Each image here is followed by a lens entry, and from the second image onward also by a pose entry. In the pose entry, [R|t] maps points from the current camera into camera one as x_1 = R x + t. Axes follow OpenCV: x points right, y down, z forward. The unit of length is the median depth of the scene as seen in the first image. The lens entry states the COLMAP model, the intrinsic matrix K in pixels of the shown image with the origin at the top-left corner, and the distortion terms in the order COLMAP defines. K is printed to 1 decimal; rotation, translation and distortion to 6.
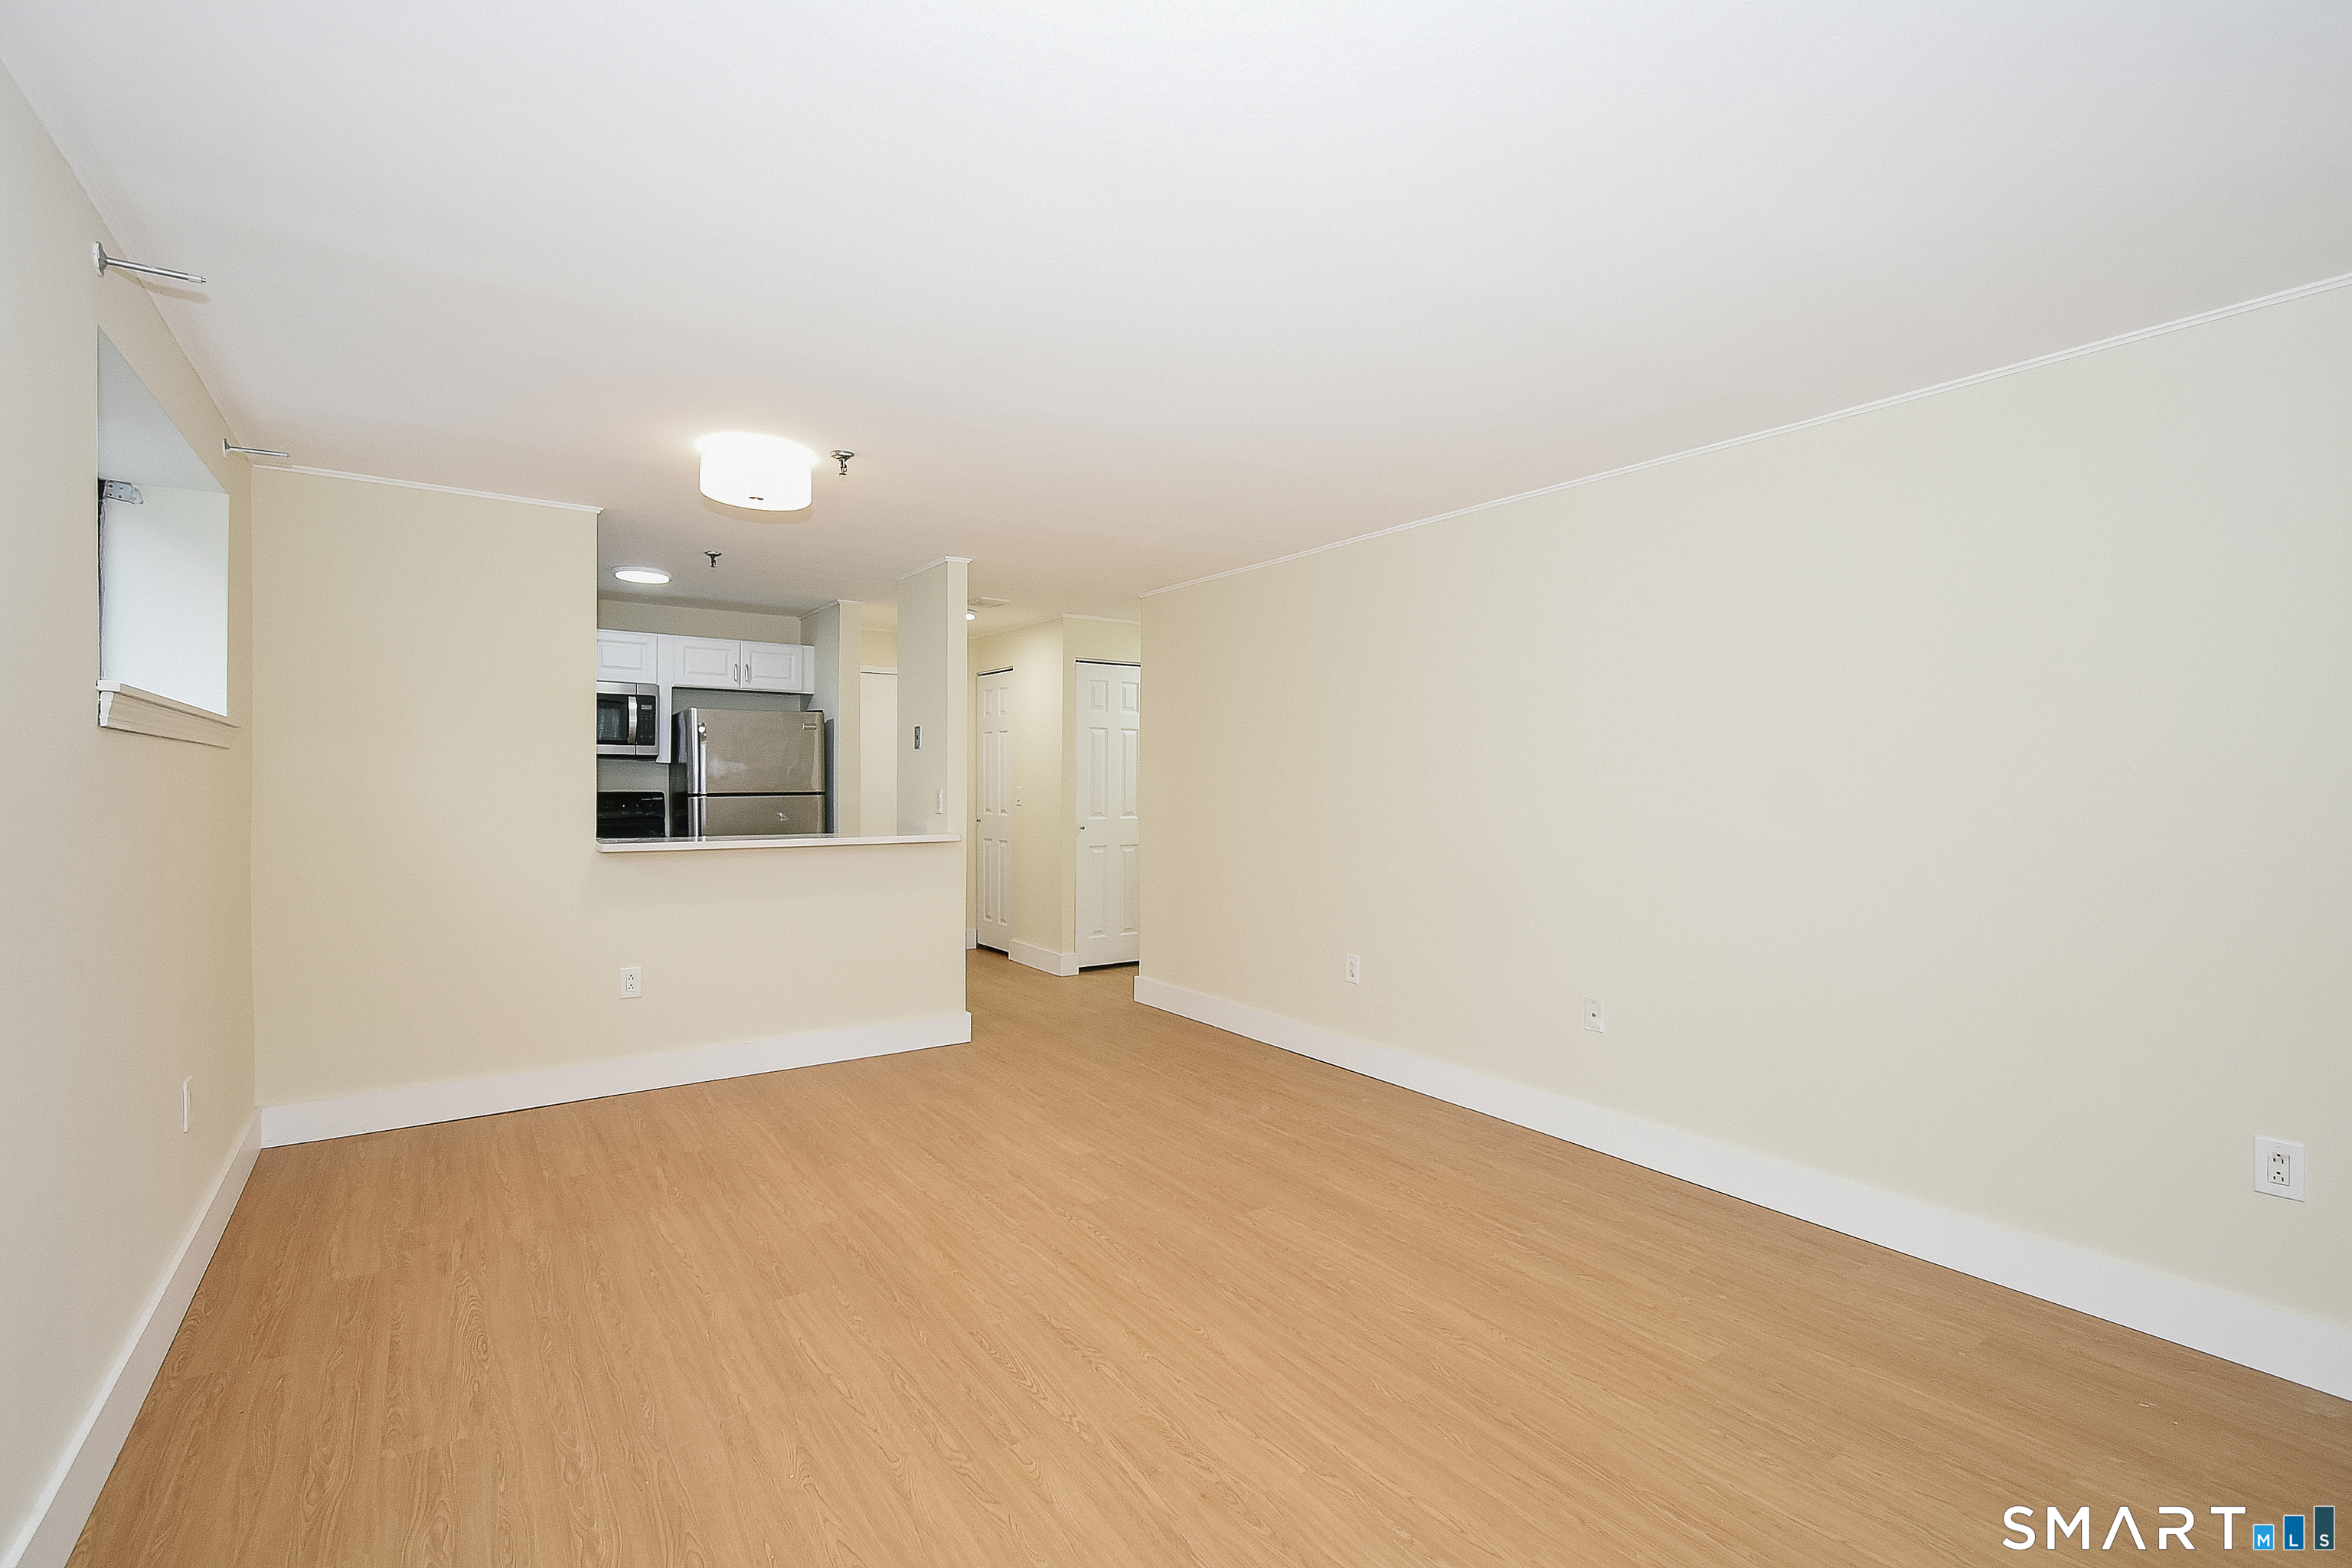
lens RADIAL K [[1028.8, 0, 1193.5], [0, 1028.8, 785.9], [0, 0, 1]] dist [0.002113, -0.000964]
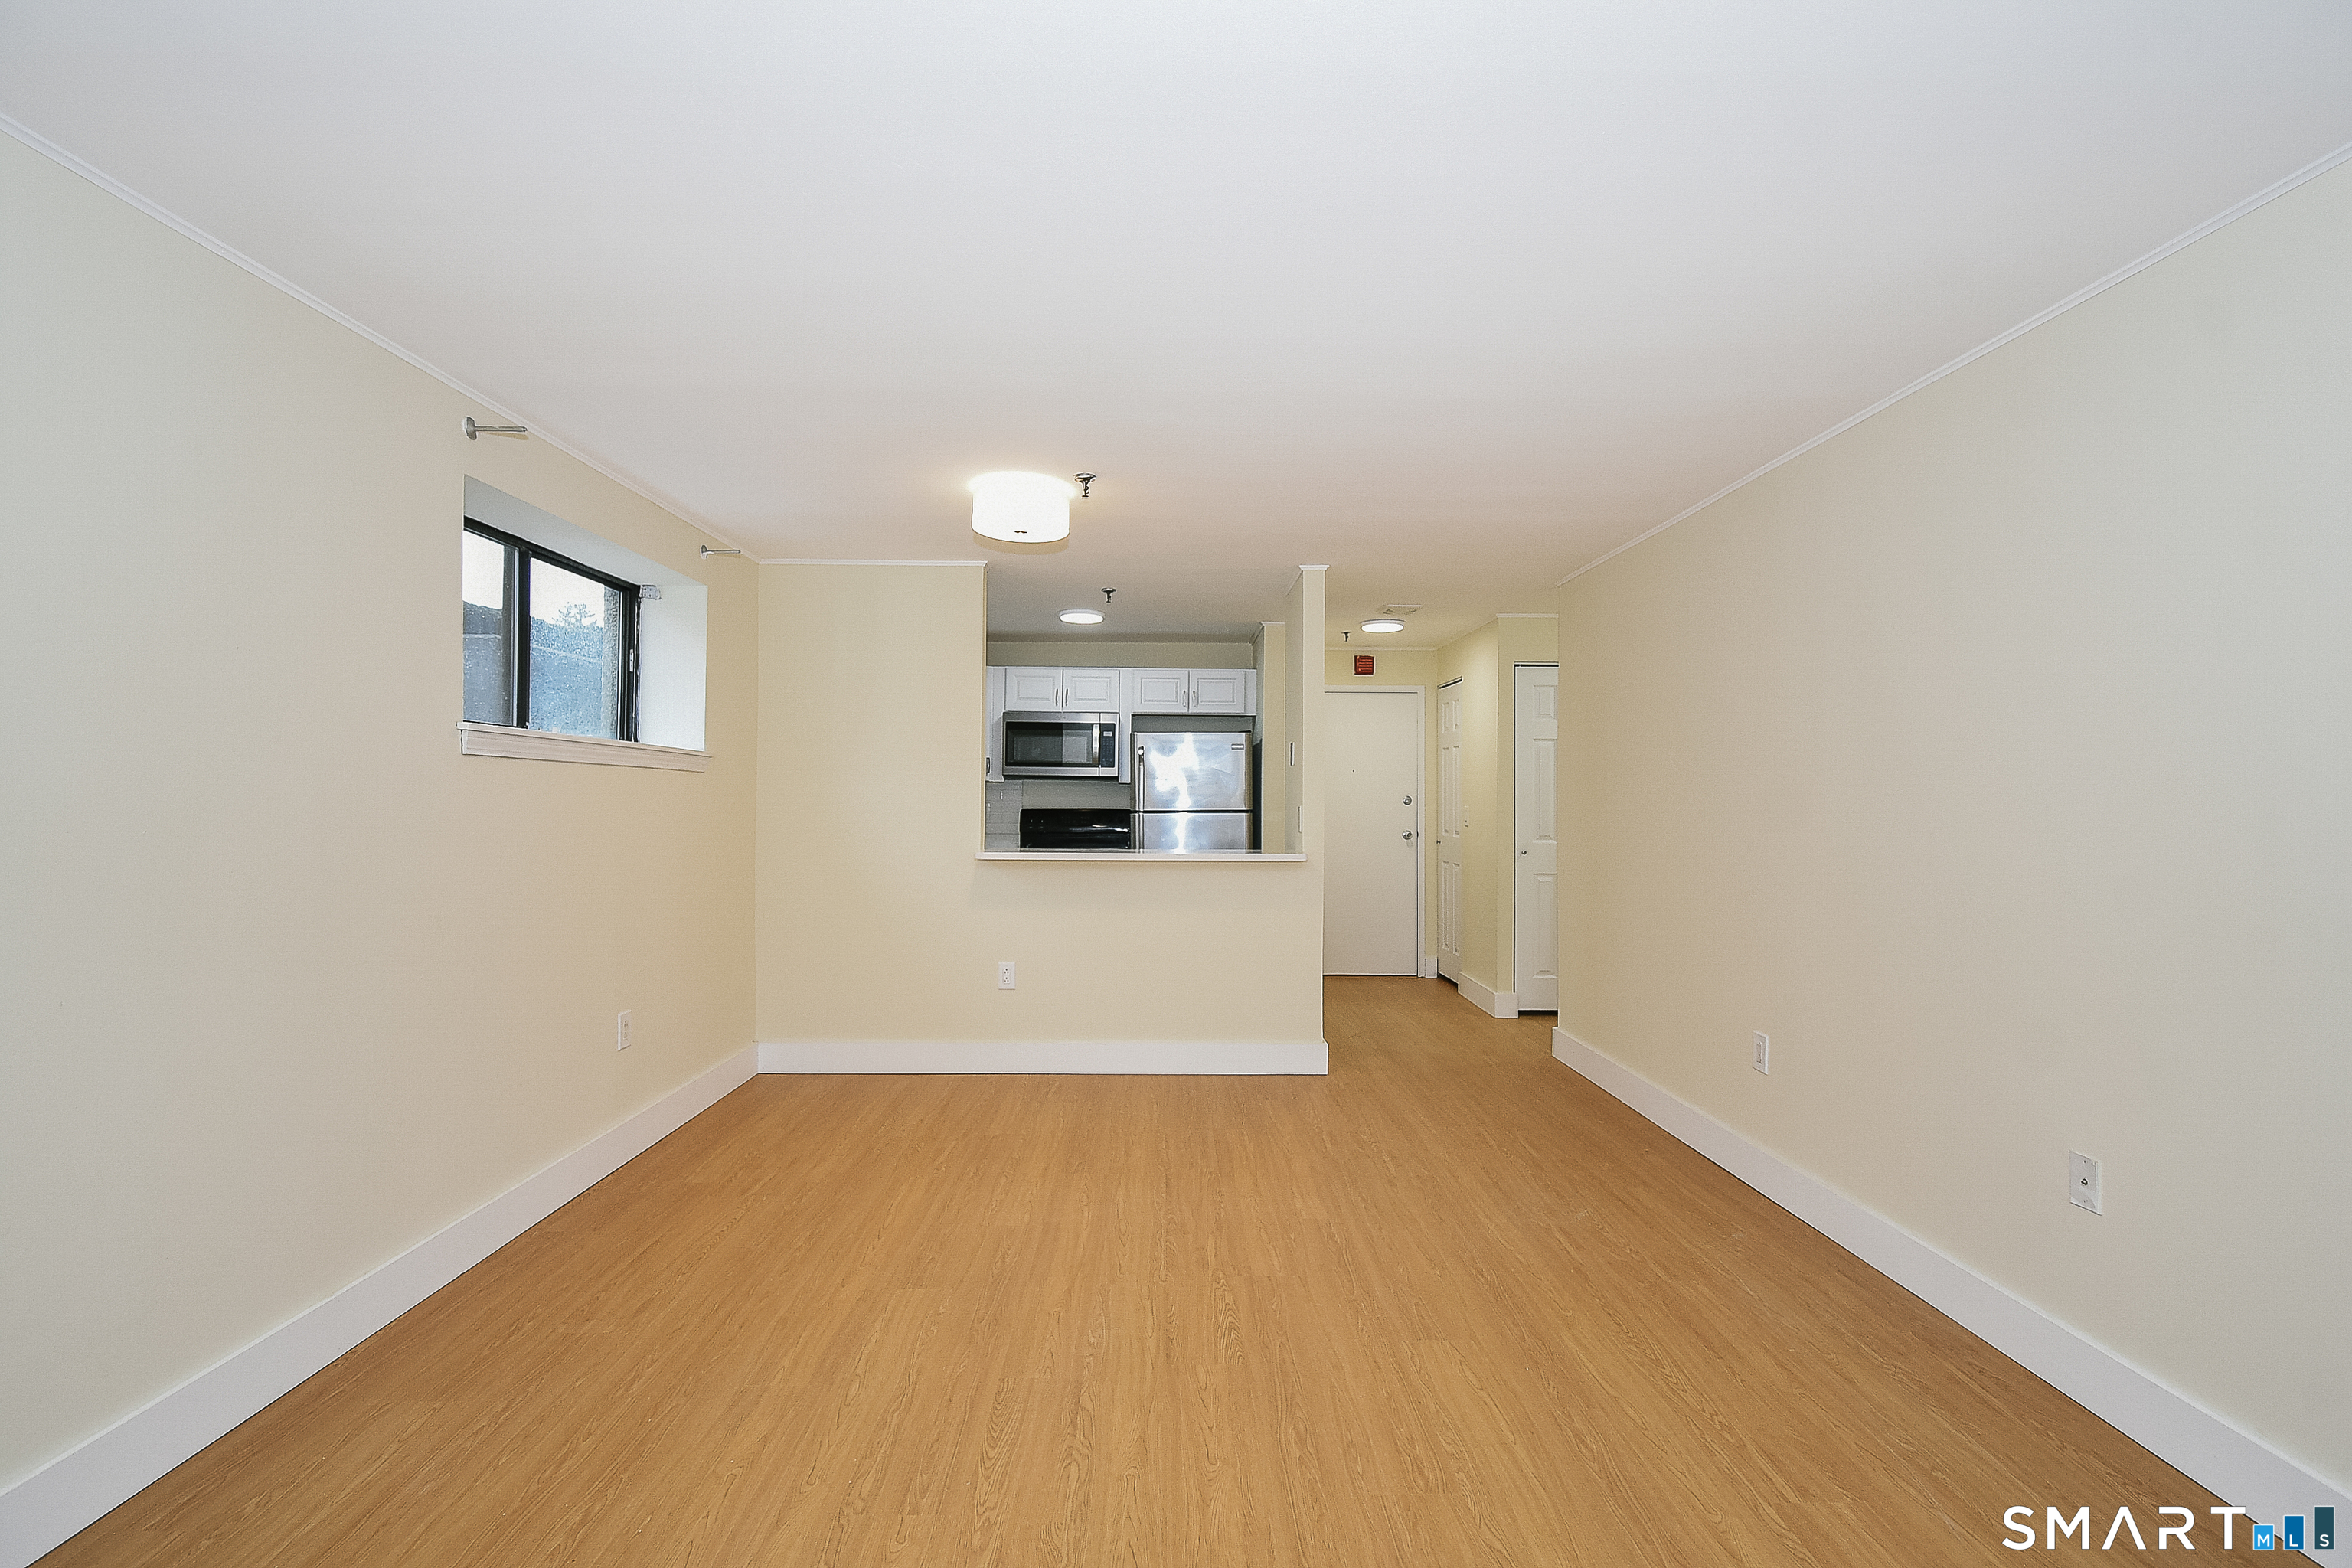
lens RADIAL K [[1028.8, 0, 1182.5], [0, 1028.8, 795.3], [0, 0, 1]] dist [0.002113, -0.000964]
pose [[0.827502, -0.000767, -0.561462, 0.244510], [-0.005799, 0.999934, -0.009912, 0.002551], [0.561433, 0.011458, 0.827443, 0.166369]]
